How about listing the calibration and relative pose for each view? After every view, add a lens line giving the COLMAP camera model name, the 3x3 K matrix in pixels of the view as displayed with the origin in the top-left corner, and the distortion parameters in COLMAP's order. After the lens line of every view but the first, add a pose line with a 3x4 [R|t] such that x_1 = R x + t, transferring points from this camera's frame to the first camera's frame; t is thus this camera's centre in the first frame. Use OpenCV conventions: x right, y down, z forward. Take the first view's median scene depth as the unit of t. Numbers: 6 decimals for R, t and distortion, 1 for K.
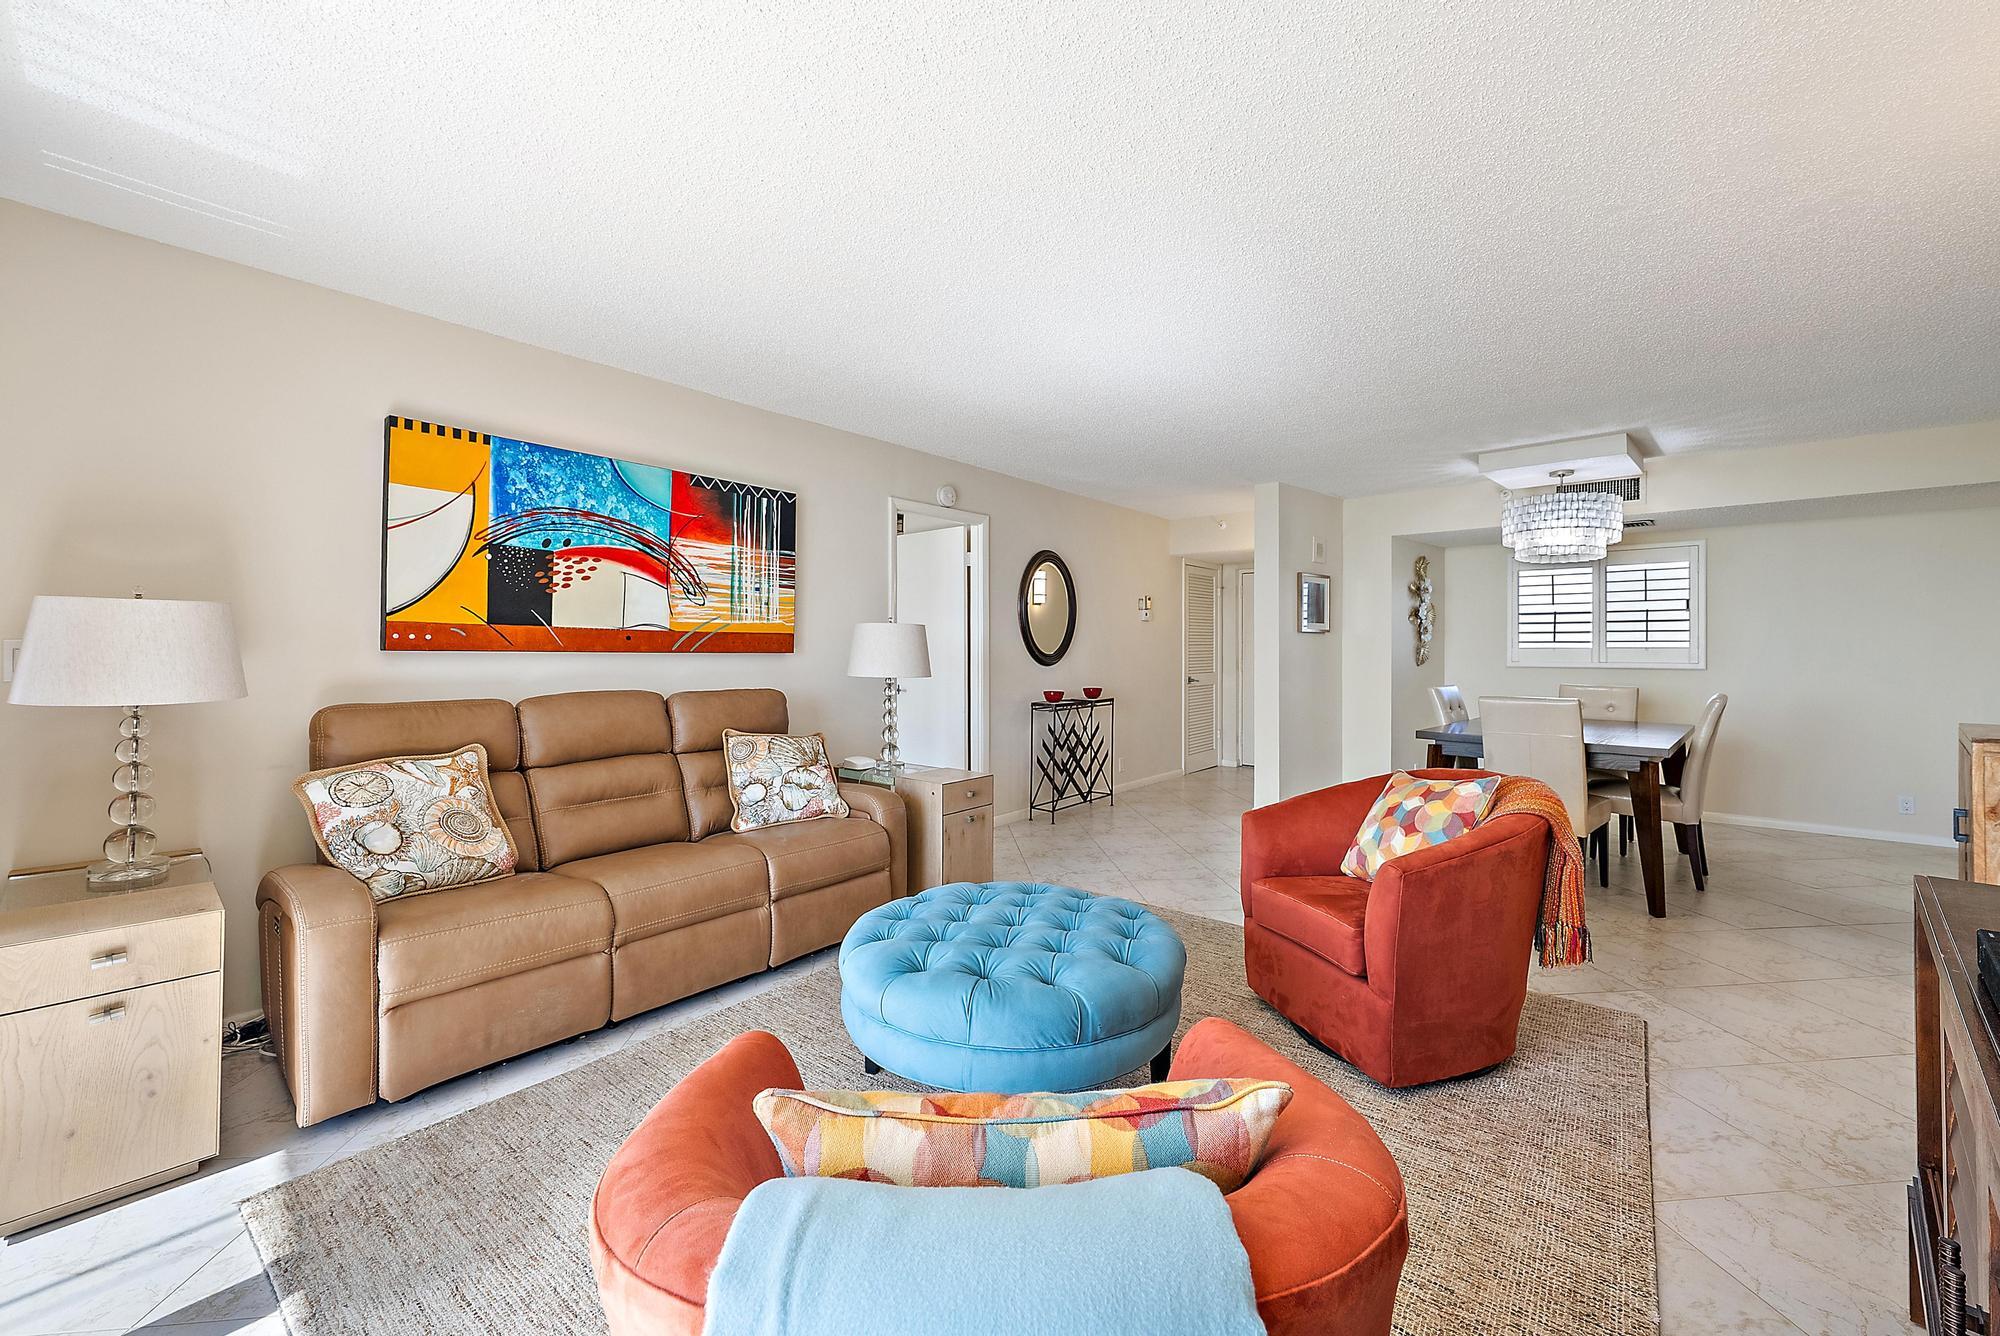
lens RADIAL K [[824.6, 0, 986.7], [0, 824.6, 642.2], [0, 0, 1]] dist [-0.001375, -0.000975]
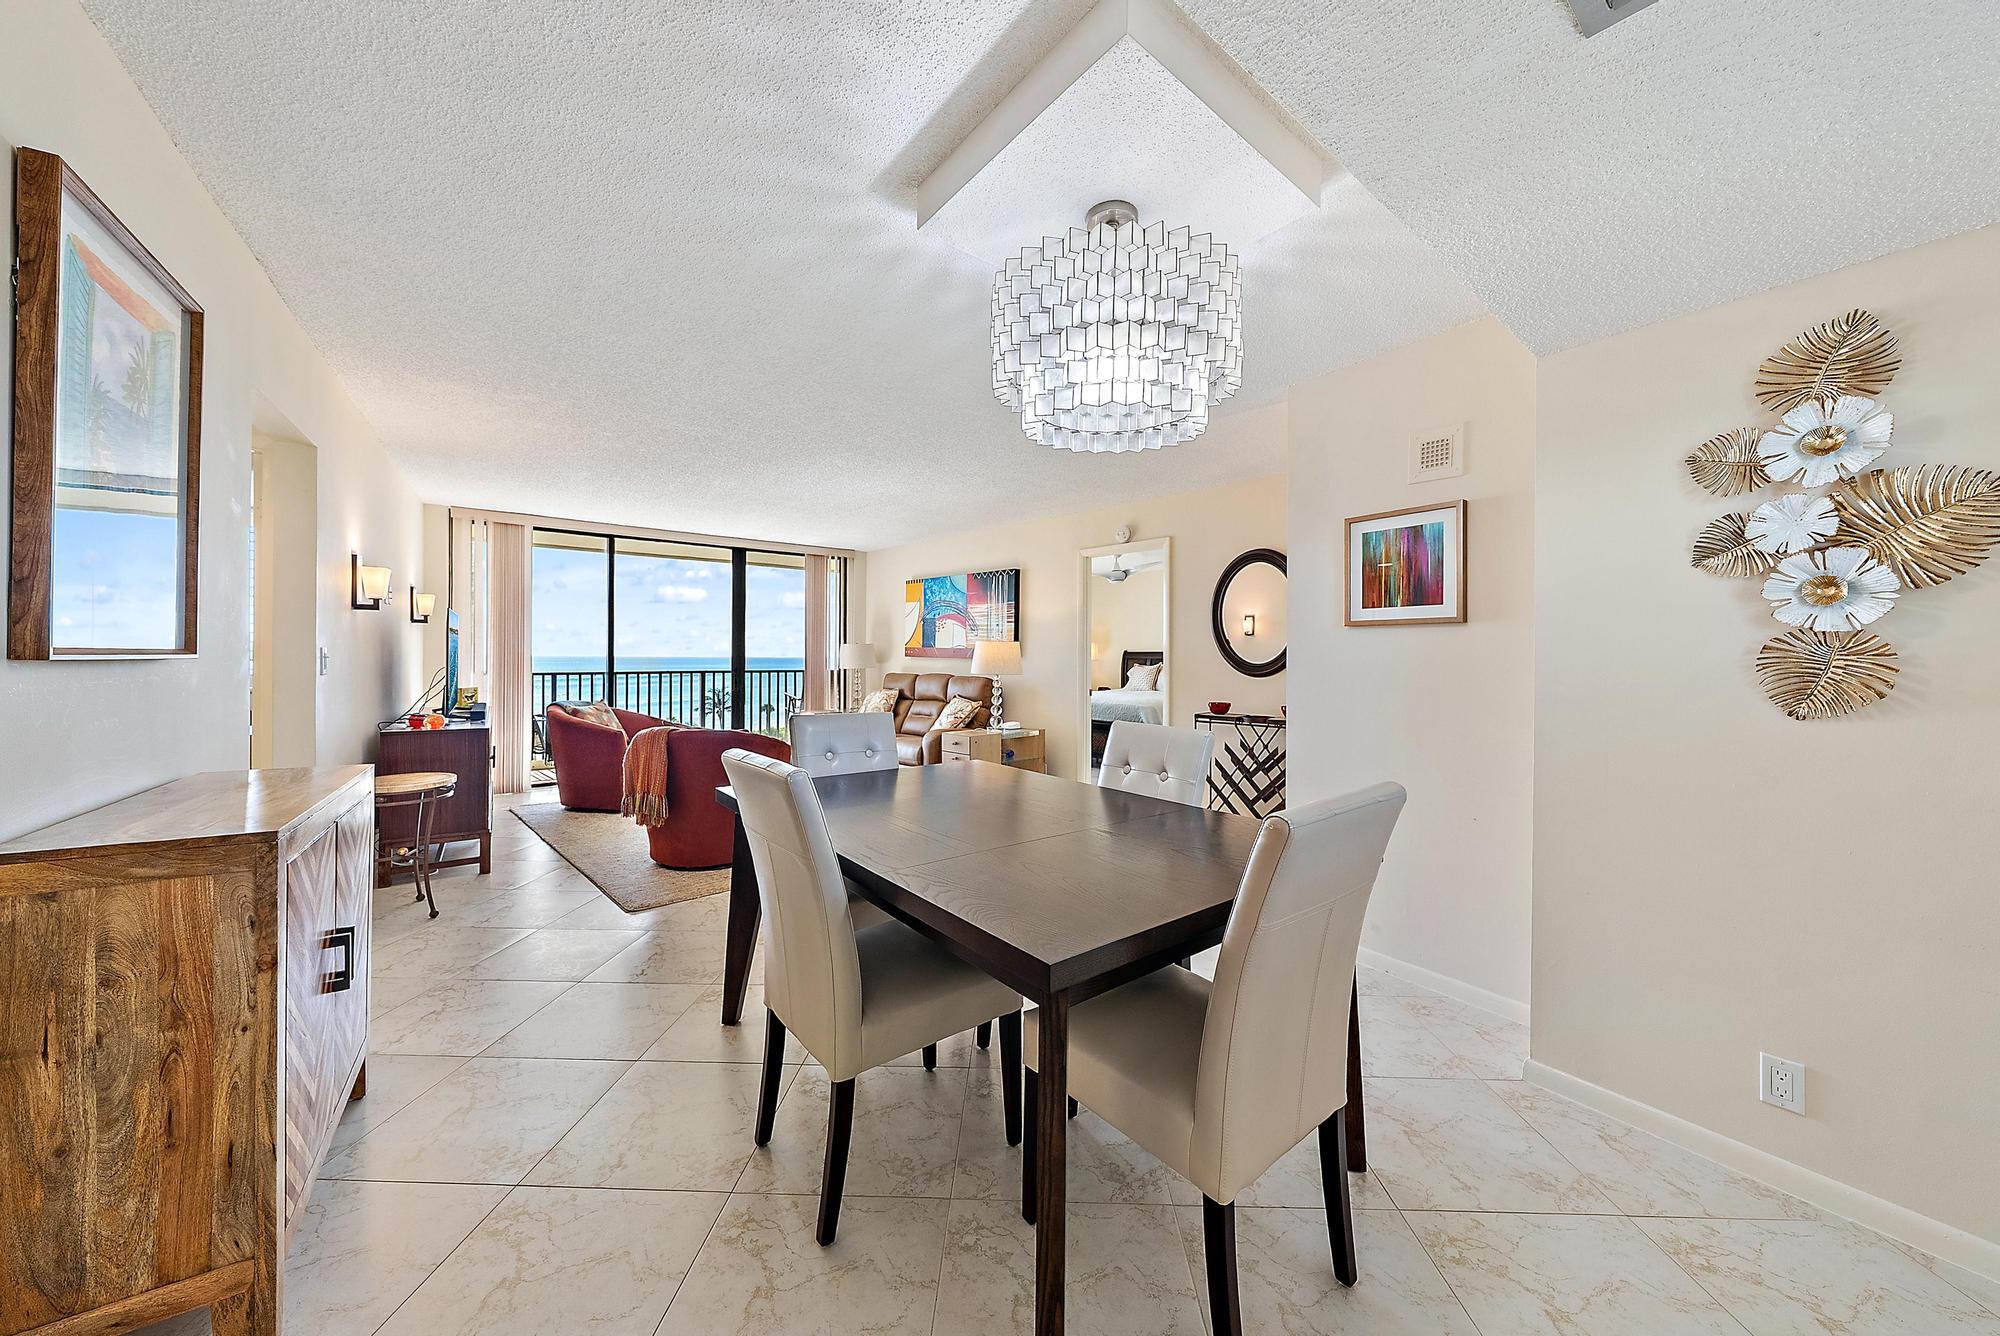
lens RADIAL K [[694.9, 0, 1007.0], [0, 694.9, 655.6], [0, 0, 1]] dist [-0.001737, -0.000055]
pose [[-0.128616, -0.005587, -0.991679, 1.393188], [0.000189, 0.999984, -0.005659, 0.015440], [0.991694, -0.000916, -0.128613, 1.325049]]
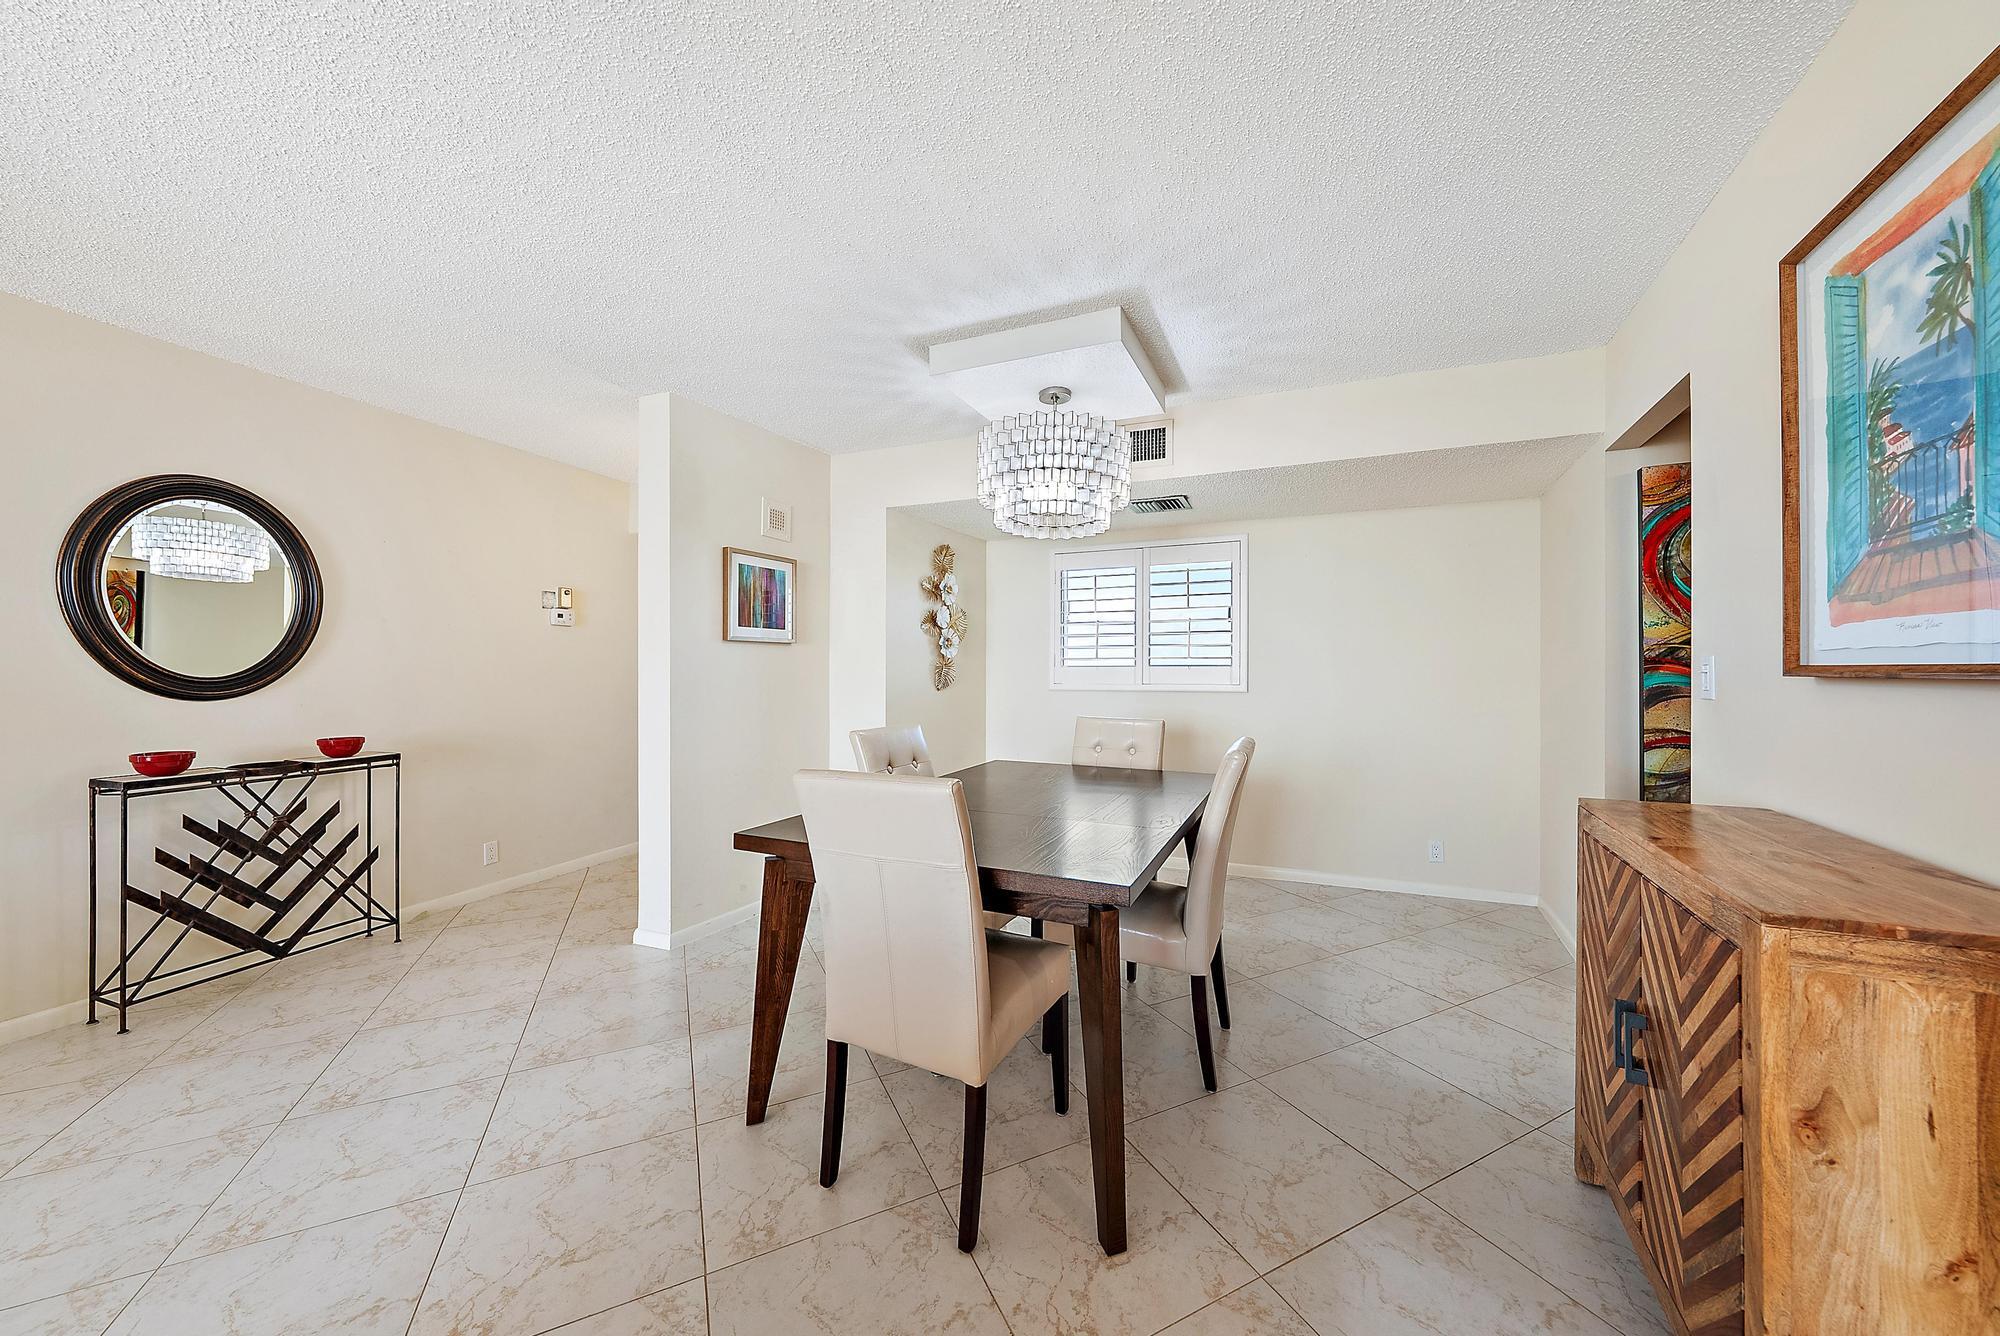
lens RADIAL K [[694.9, 0, 1009.3], [0, 694.9, 669.6], [0, 0, 1]] dist [-0.001737, -0.000055]
pose [[0.938189, -0.001591, 0.346119, 0.638485], [-0.001293, 0.999966, 0.008103, 0.008024], [-0.346120, -0.008049, 0.938156, 0.671084]]
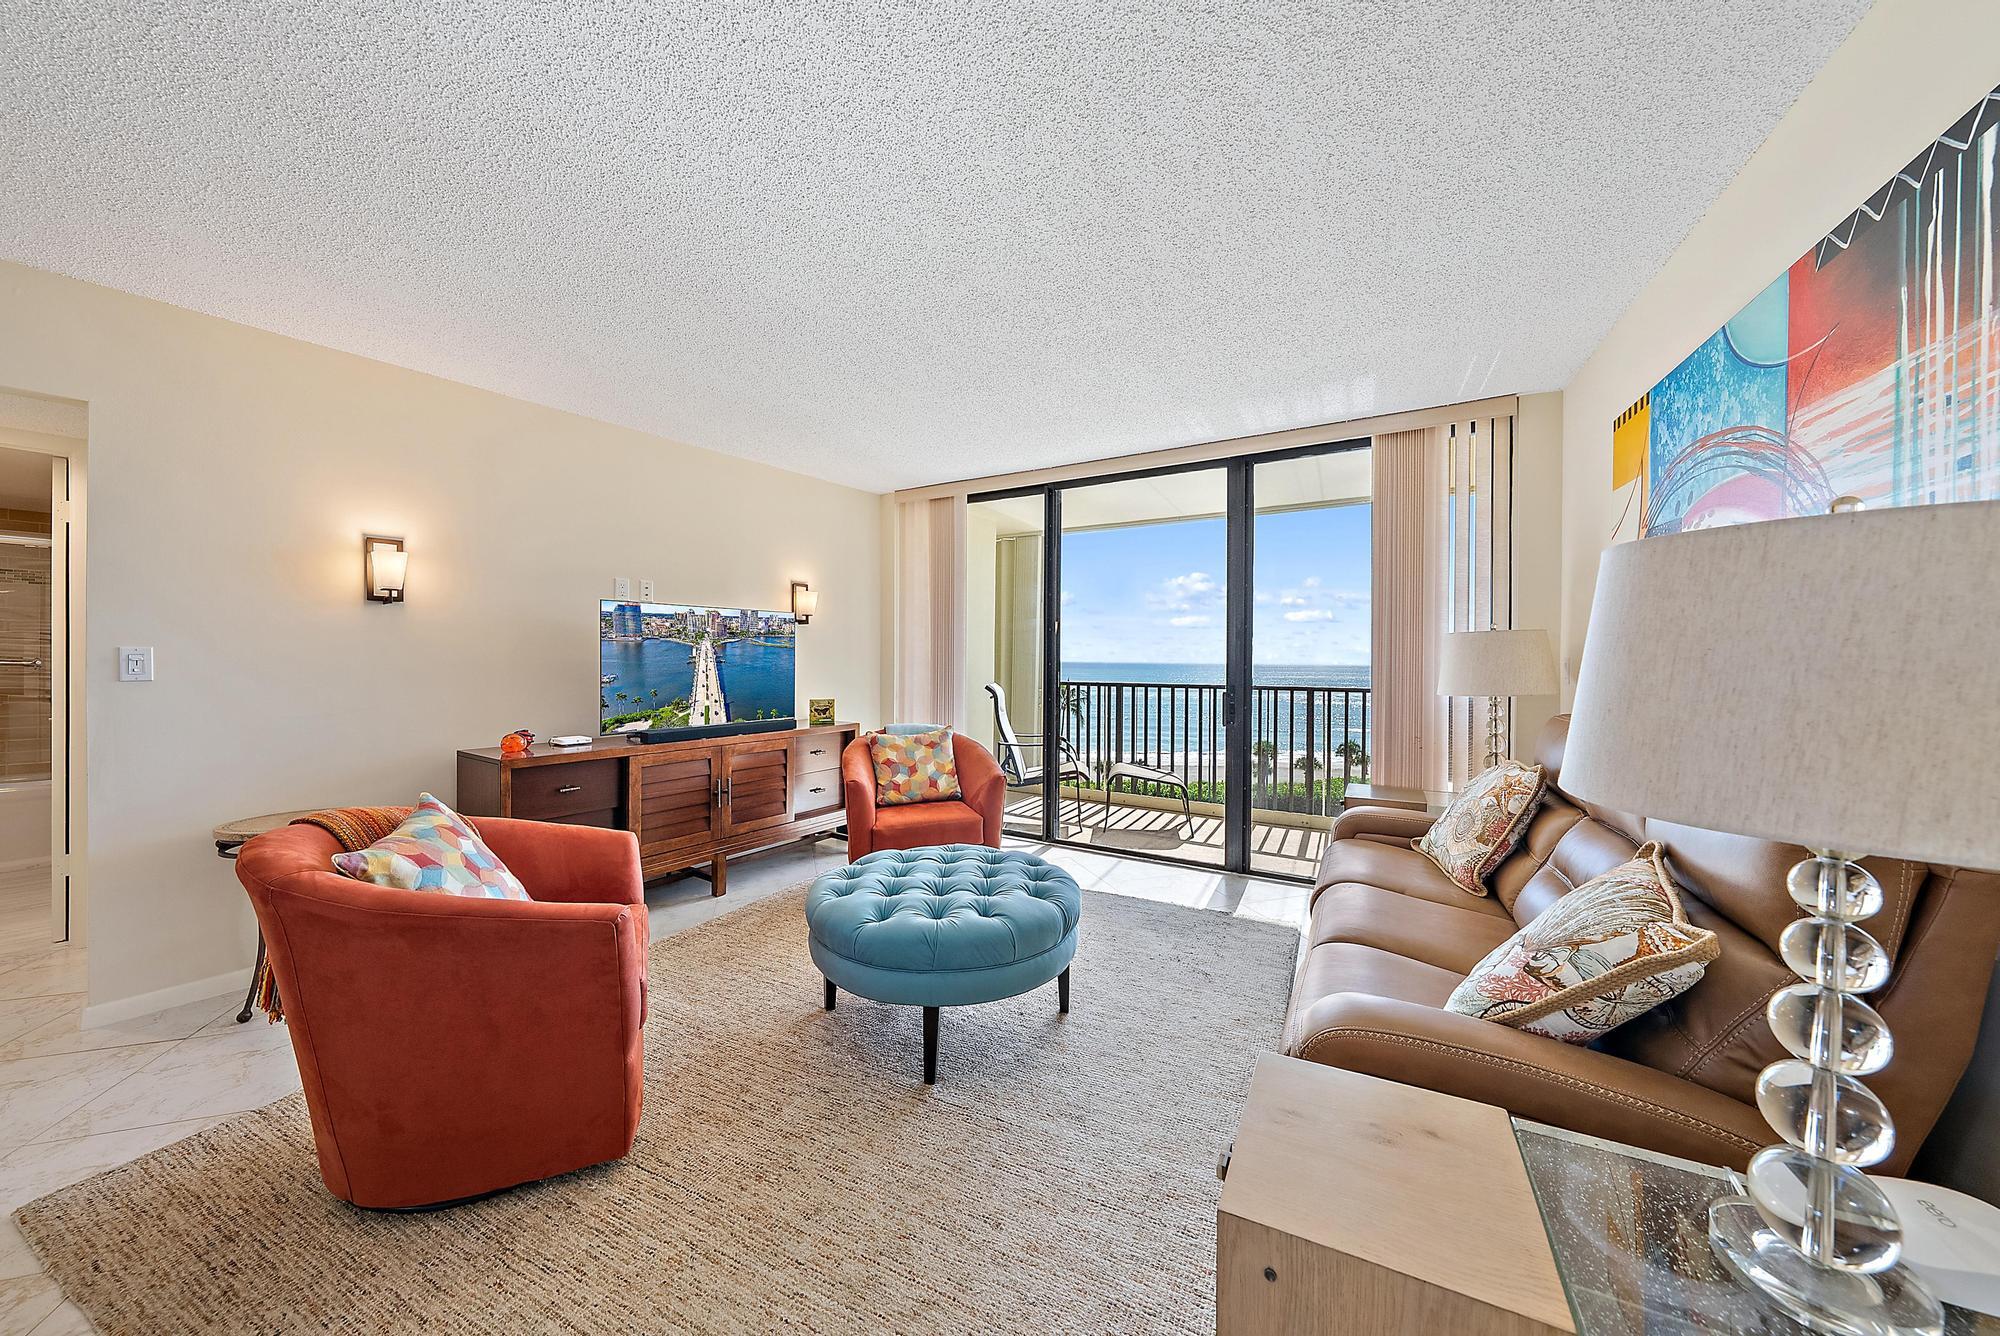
lens RADIAL K [[694.9, 0, 1001.9], [0, 694.9, 659.9], [0, 0, 1]] dist [-0.001737, -0.000055]
pose [[-0.978296, -0.010241, -0.206957, 0.111299], [-0.009473, 0.999944, -0.004705, 0.010774], [0.206994, -0.002643, -0.978339, 1.270196]]
